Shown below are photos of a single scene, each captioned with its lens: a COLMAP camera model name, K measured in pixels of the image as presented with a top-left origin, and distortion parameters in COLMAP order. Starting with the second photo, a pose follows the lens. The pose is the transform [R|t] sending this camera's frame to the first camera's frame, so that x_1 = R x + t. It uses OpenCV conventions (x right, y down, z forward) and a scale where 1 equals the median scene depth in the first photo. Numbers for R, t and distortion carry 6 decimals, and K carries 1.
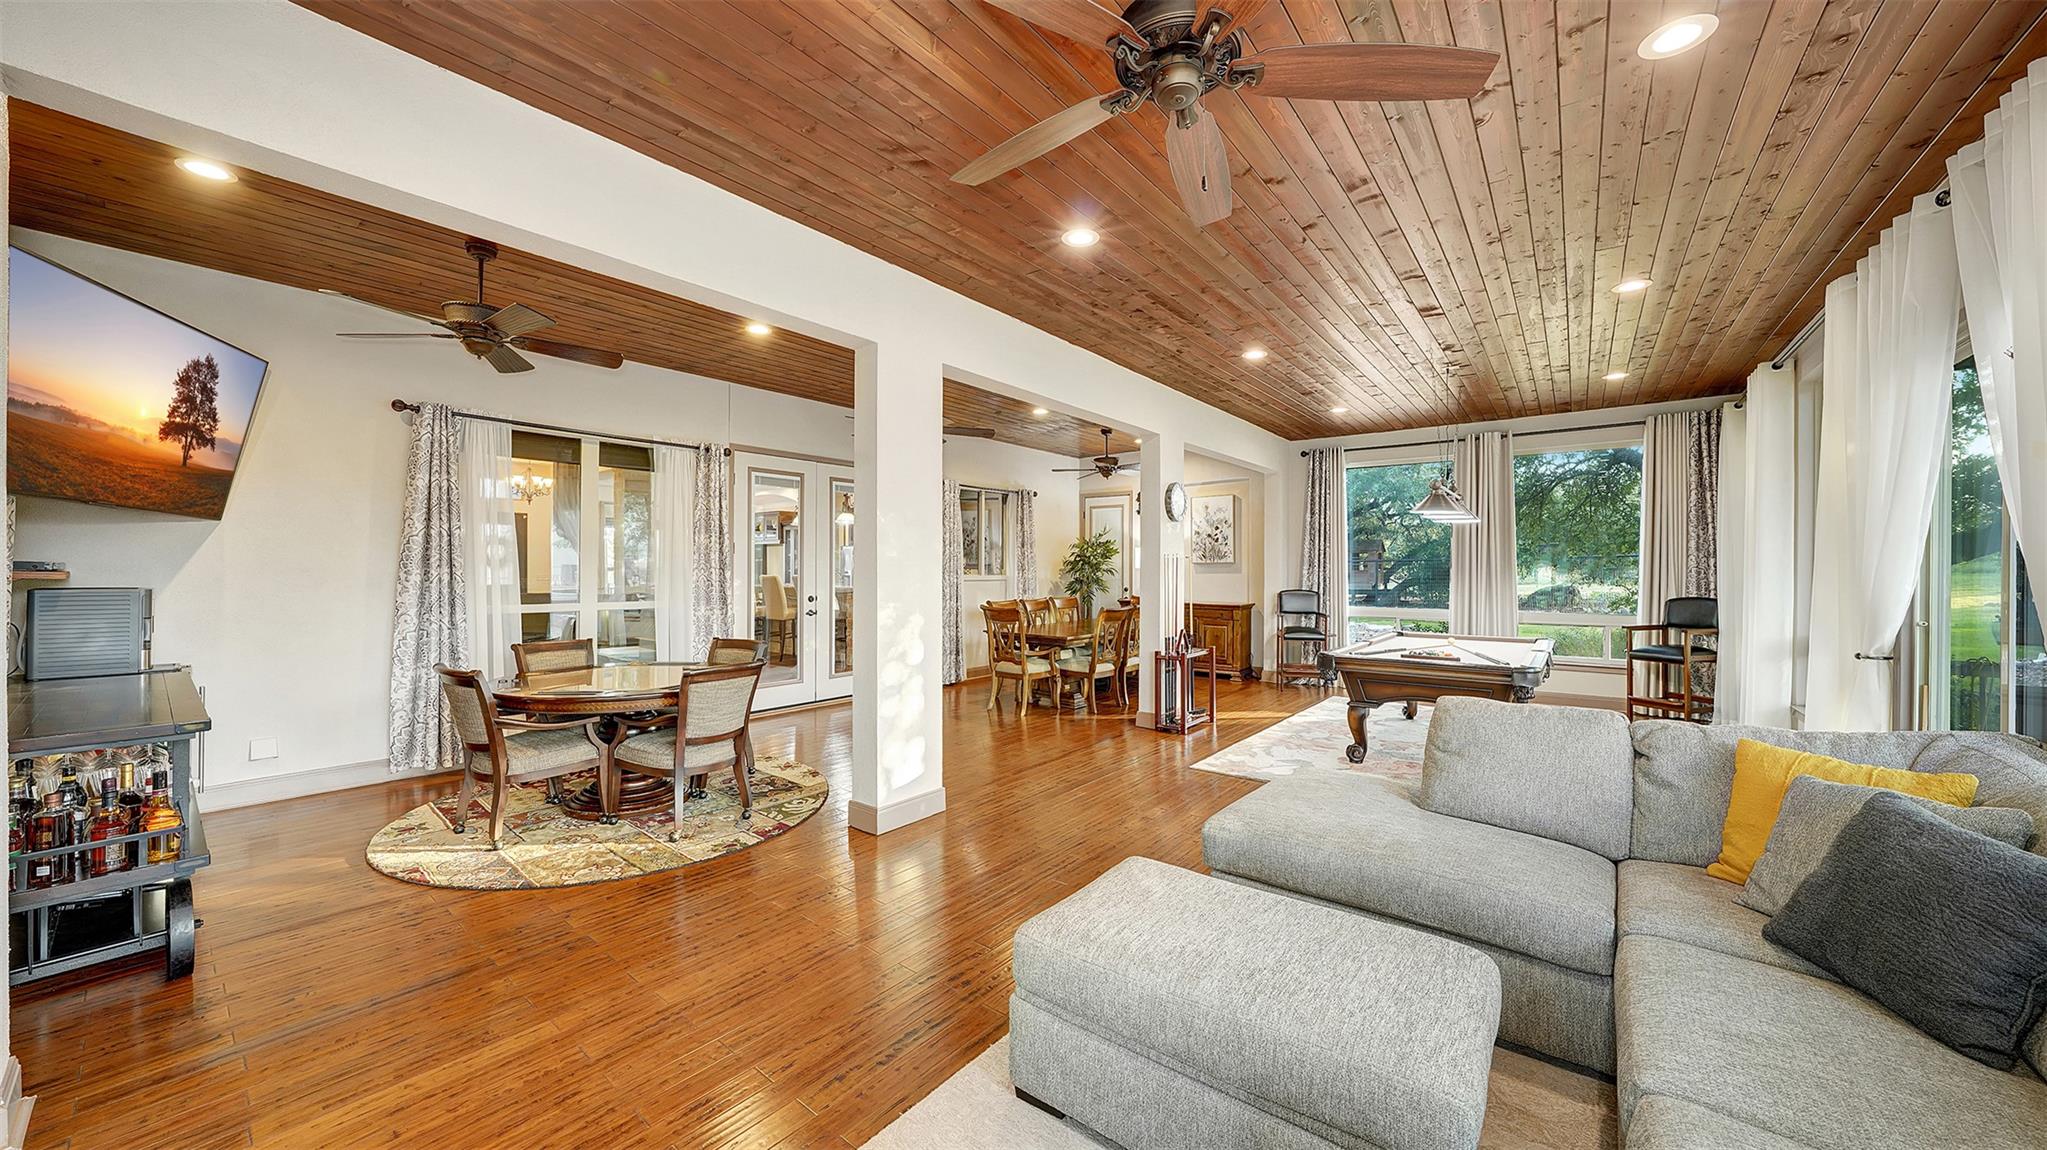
lens RADIAL K [[713.9, 0, 1020.3], [0, 713.9, 607.2], [0, 0, 1]] dist [-0.042610, -0.000120]
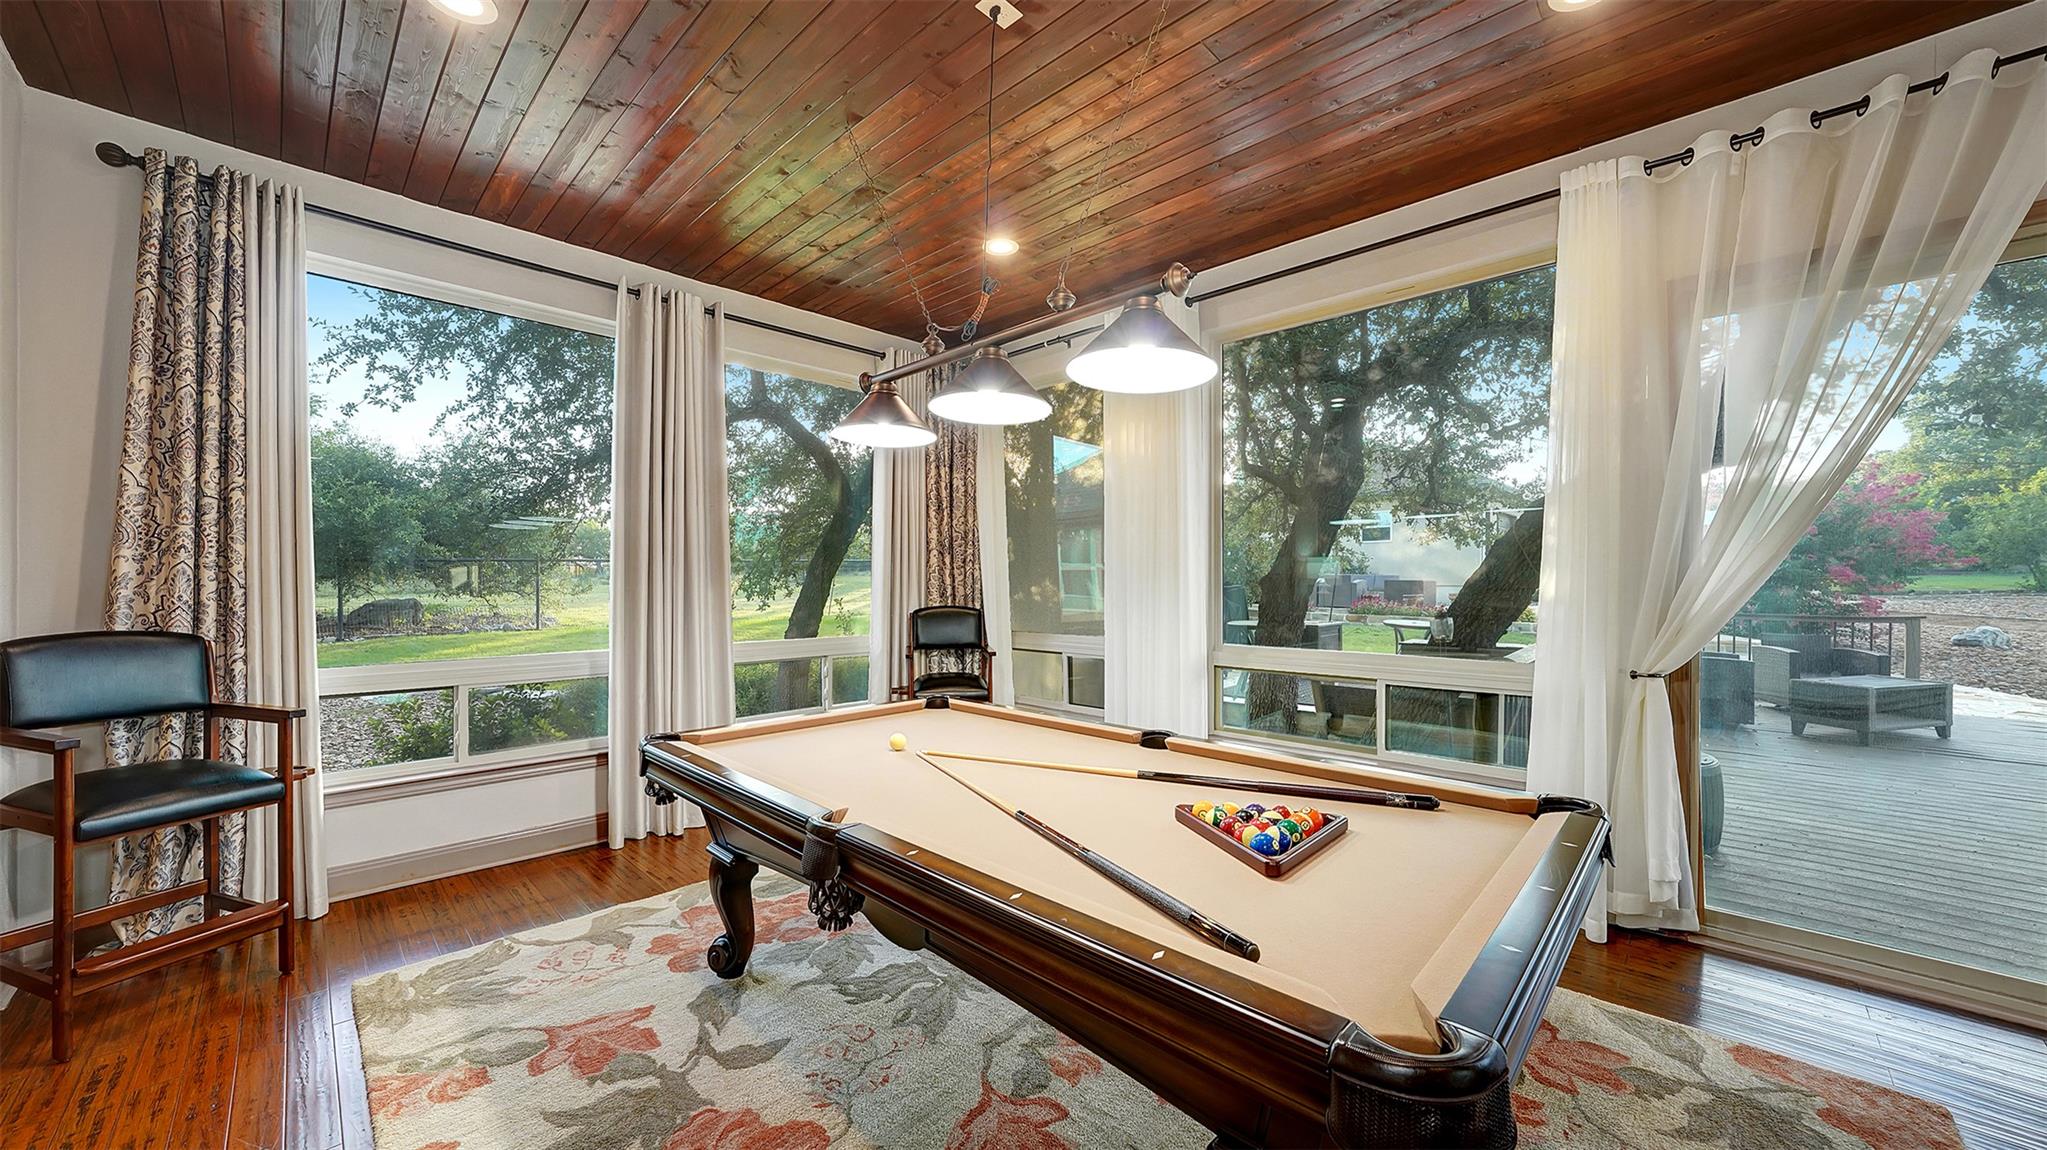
lens RADIAL K [[739.4, 0, 1021.4], [0, 739.4, 570.3], [0, 0, 1]] dist [0.000446, 0.000077]
pose [[0.115207, 0.017793, 0.993182, 0.176436], [0.055179, 0.998181, -0.024283, -0.025973], [-0.991808, 0.057601, 0.114015, 0.722802]]
